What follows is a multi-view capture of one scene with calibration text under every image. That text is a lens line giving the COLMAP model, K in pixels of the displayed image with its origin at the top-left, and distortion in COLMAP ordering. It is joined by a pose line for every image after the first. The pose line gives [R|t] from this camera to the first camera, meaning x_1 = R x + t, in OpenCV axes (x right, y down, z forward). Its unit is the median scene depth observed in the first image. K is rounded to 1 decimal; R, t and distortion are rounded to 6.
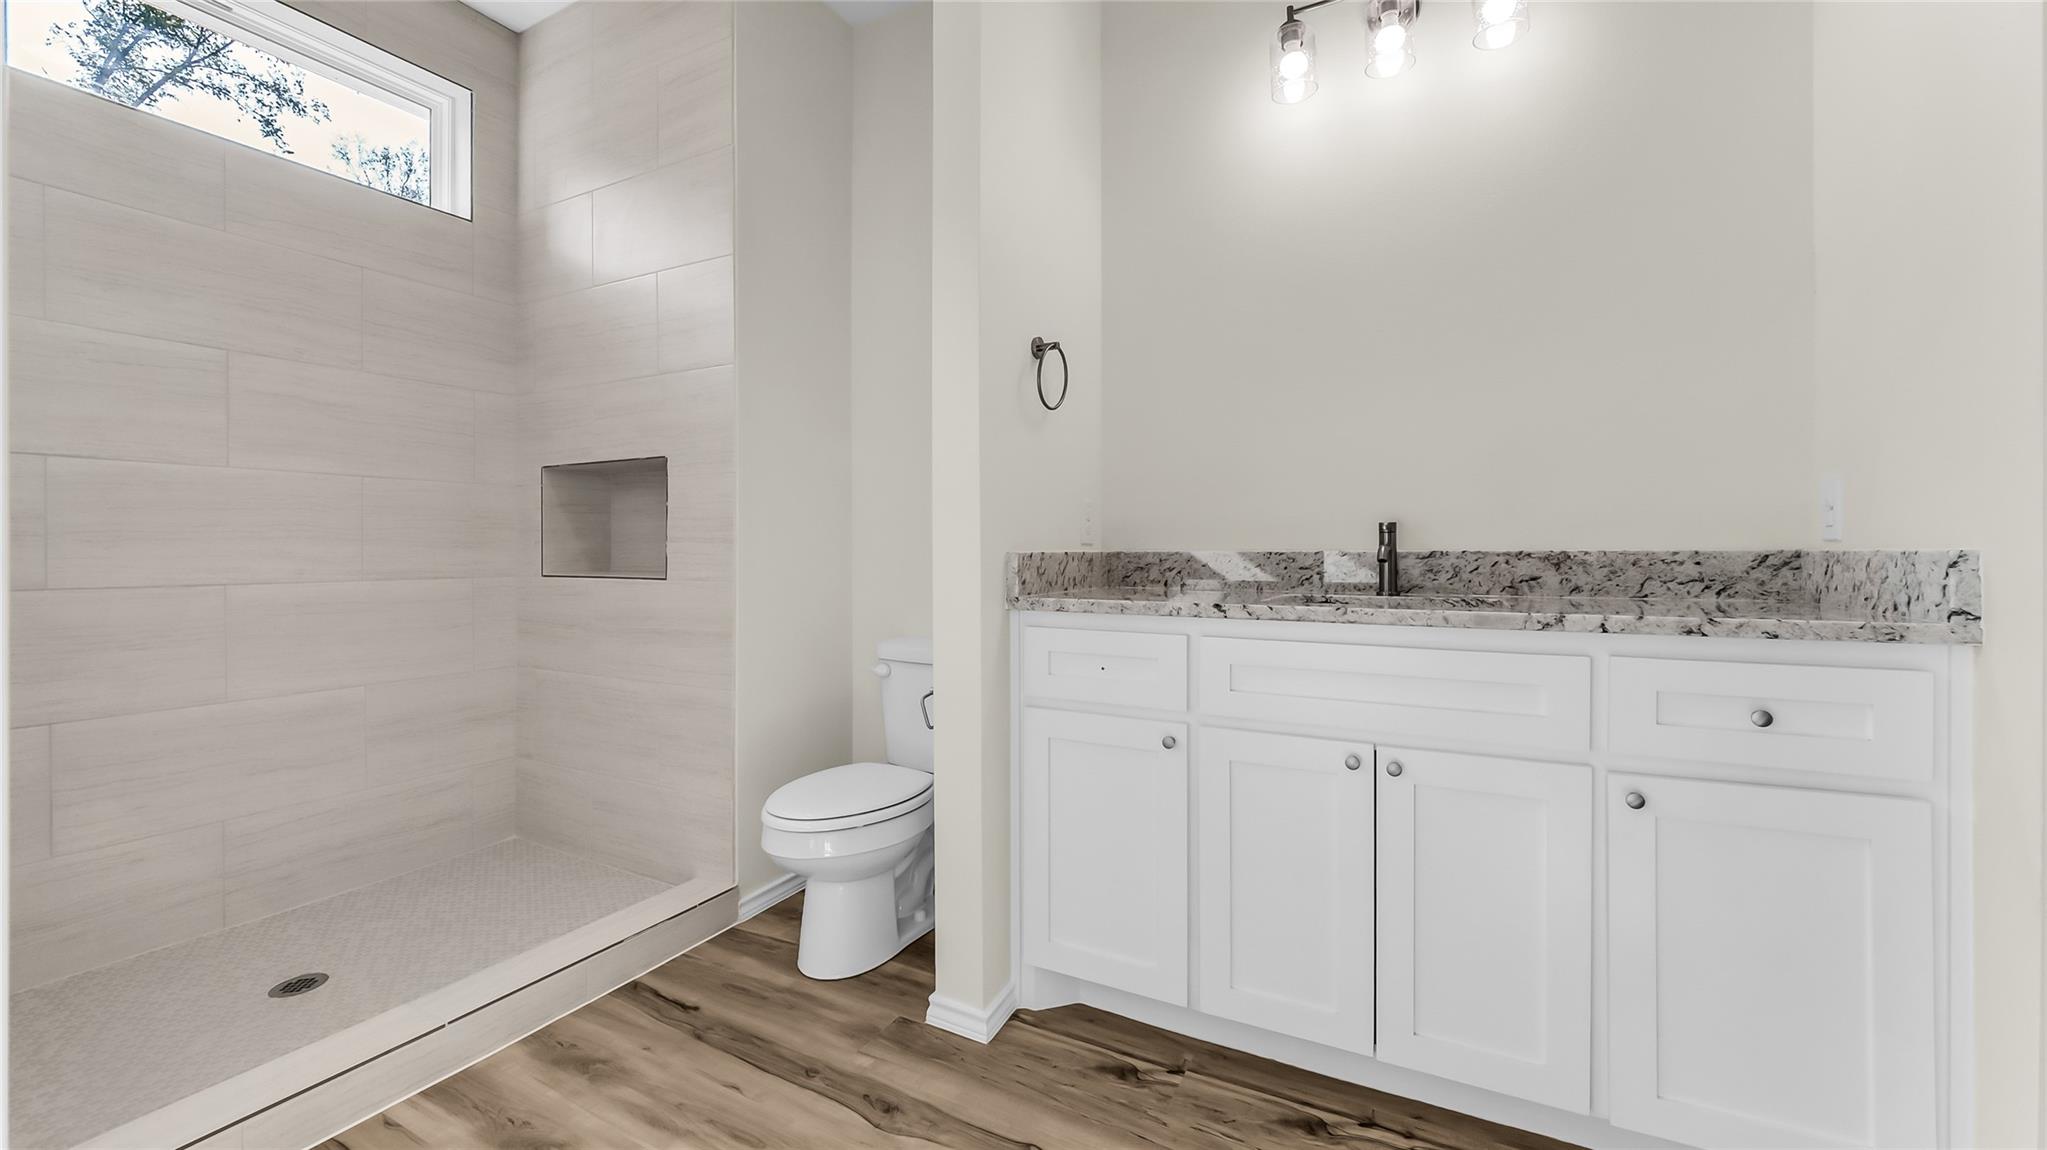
lens RADIAL K [[816.7, 0, 1014.1], [0, 816.7, 549.6], [0, 0, 1]] dist [-0.011461, 0.001026]
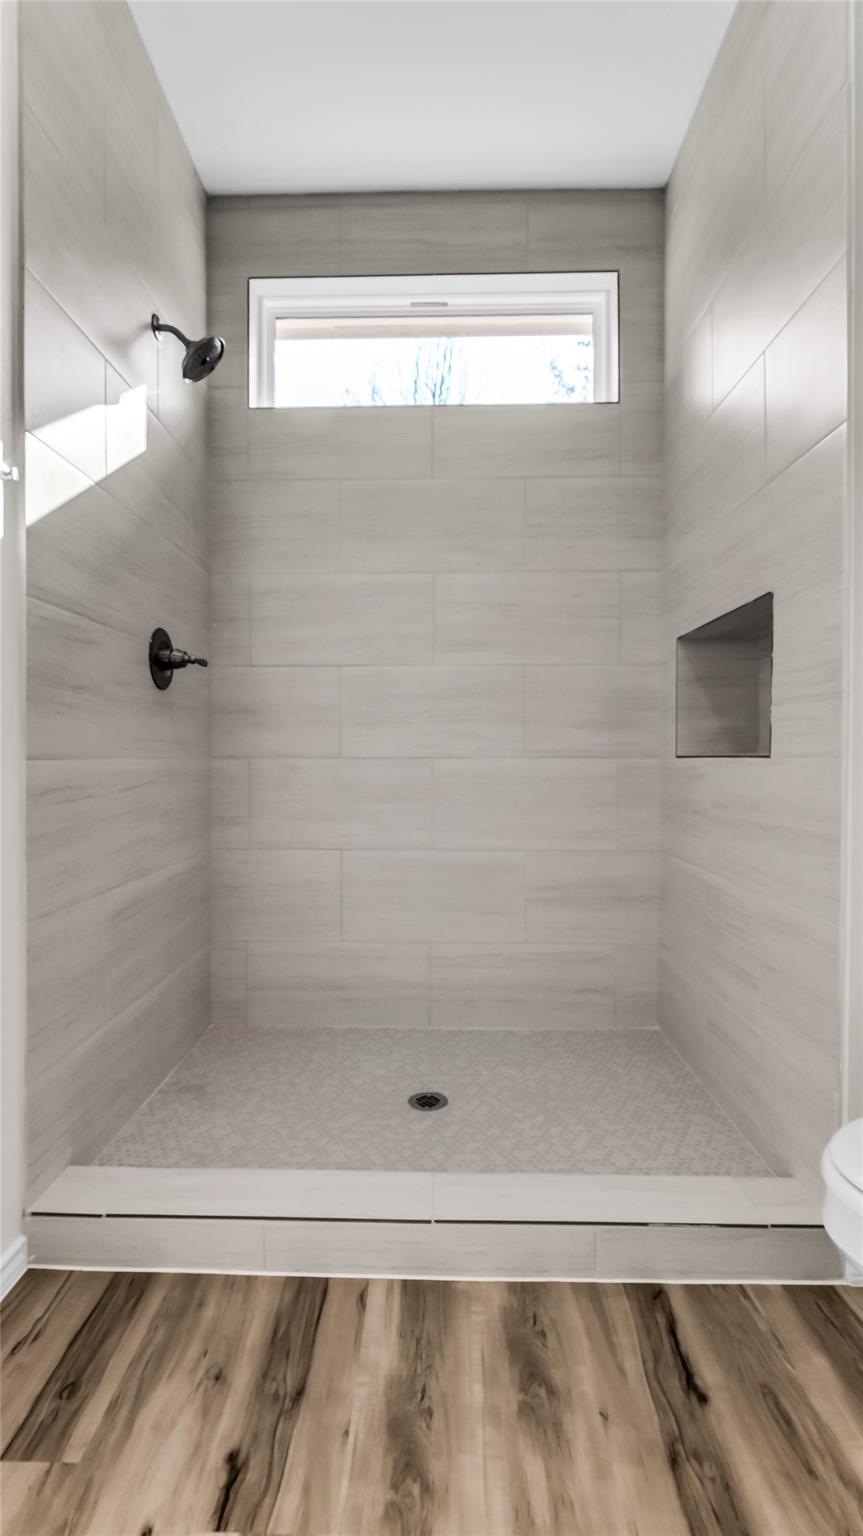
lens RADIAL K [[706.0, 0, 420.5], [0, 706.0, 767.3], [0, 0, 1]] dist [-0.003087, -0.001686]
pose [[0.451015, 0.012155, -0.892433, 0.005173], [-0.001246, 0.999915, 0.012989, 0.047035], [0.892515, -0.004747, 0.450992, 0.523378]]
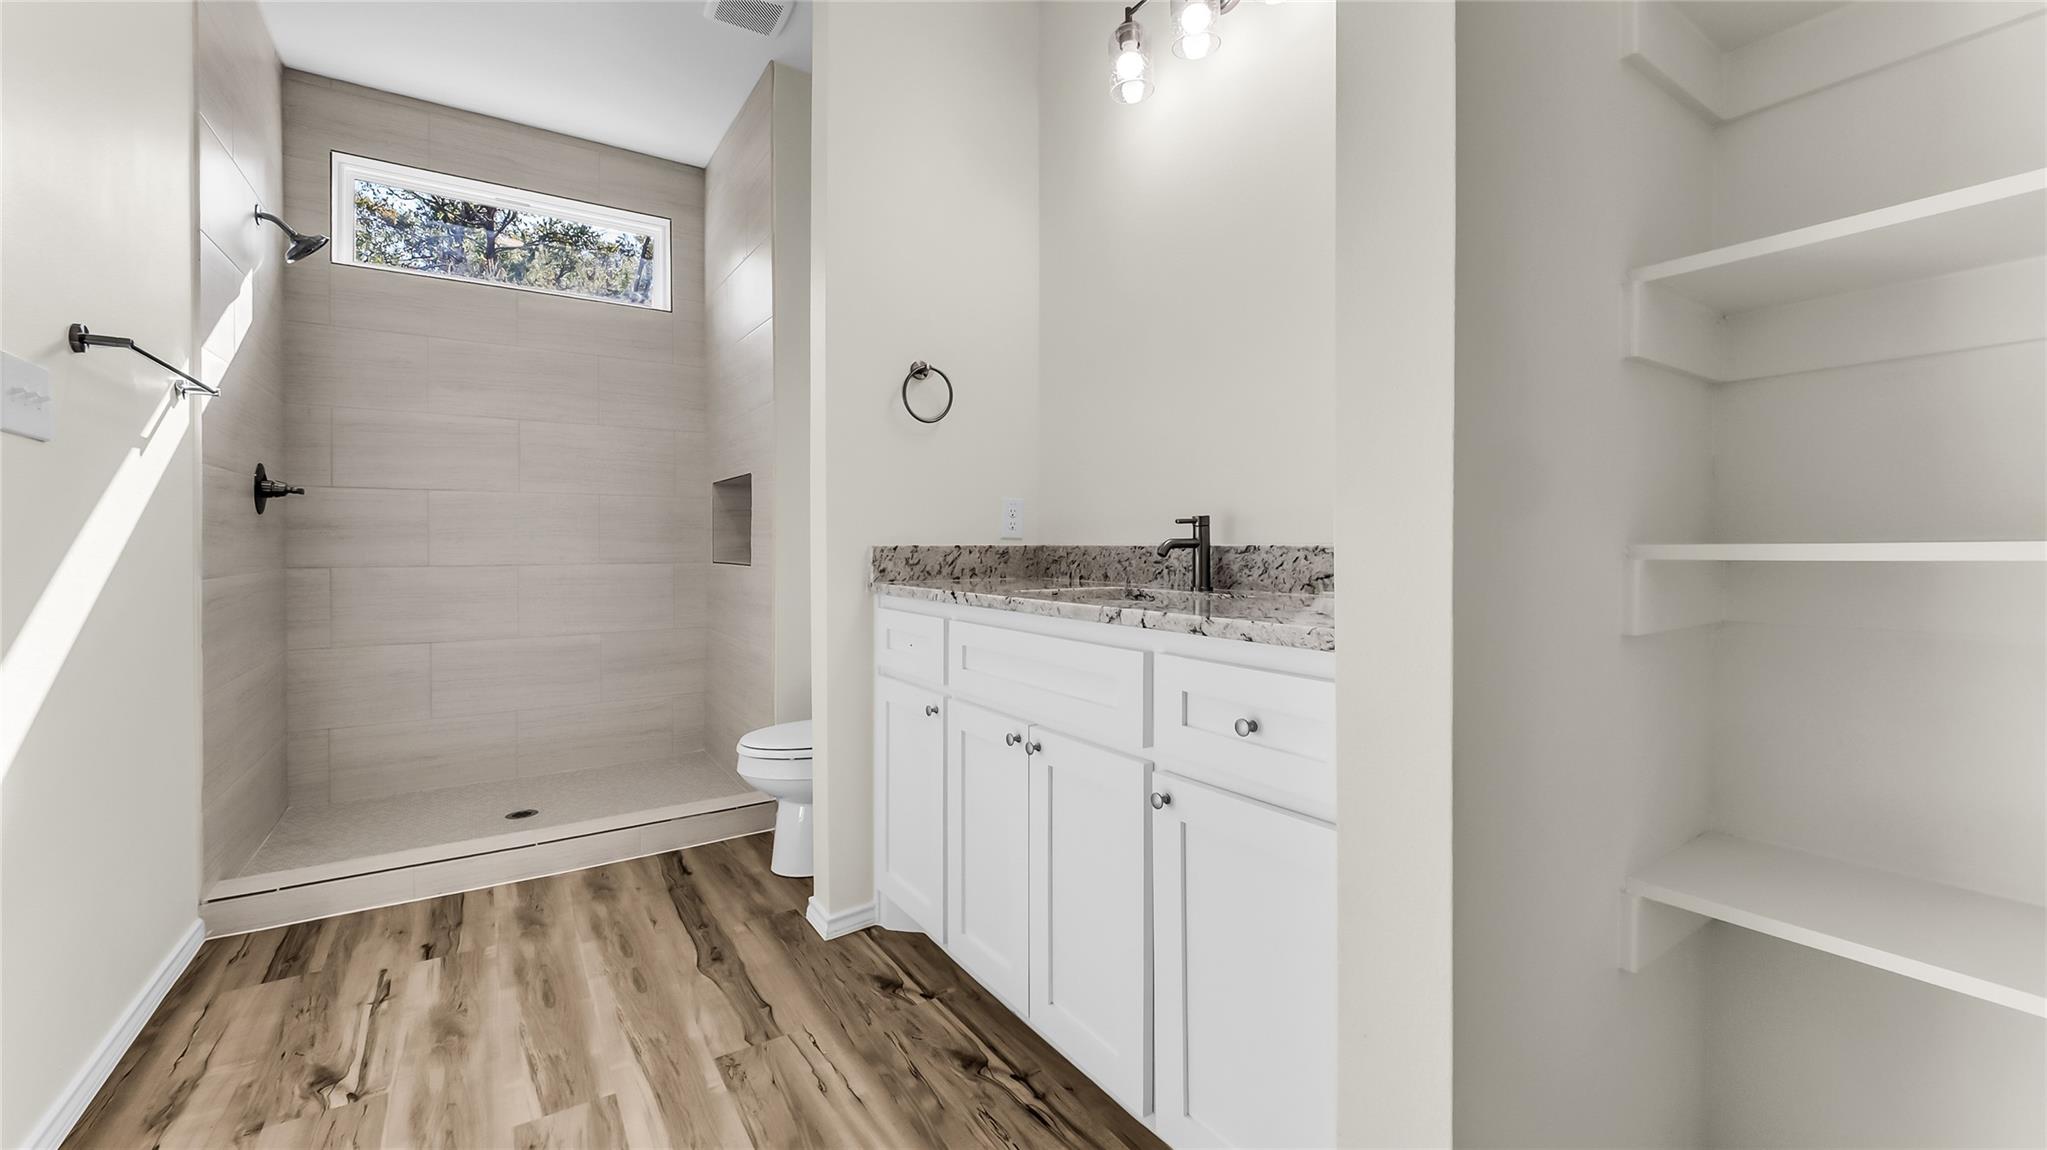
lens RADIAL K [[816.7, 0, 1025.3], [0, 816.7, 549.6], [0, 0, 1]] dist [-0.011461, 0.001026]
pose [[0.883536, 0.003953, -0.468346, 0.736031], [-0.000177, 0.999967, 0.008106, -0.000916], [0.468362, -0.007079, 0.883508, 0.041988]]
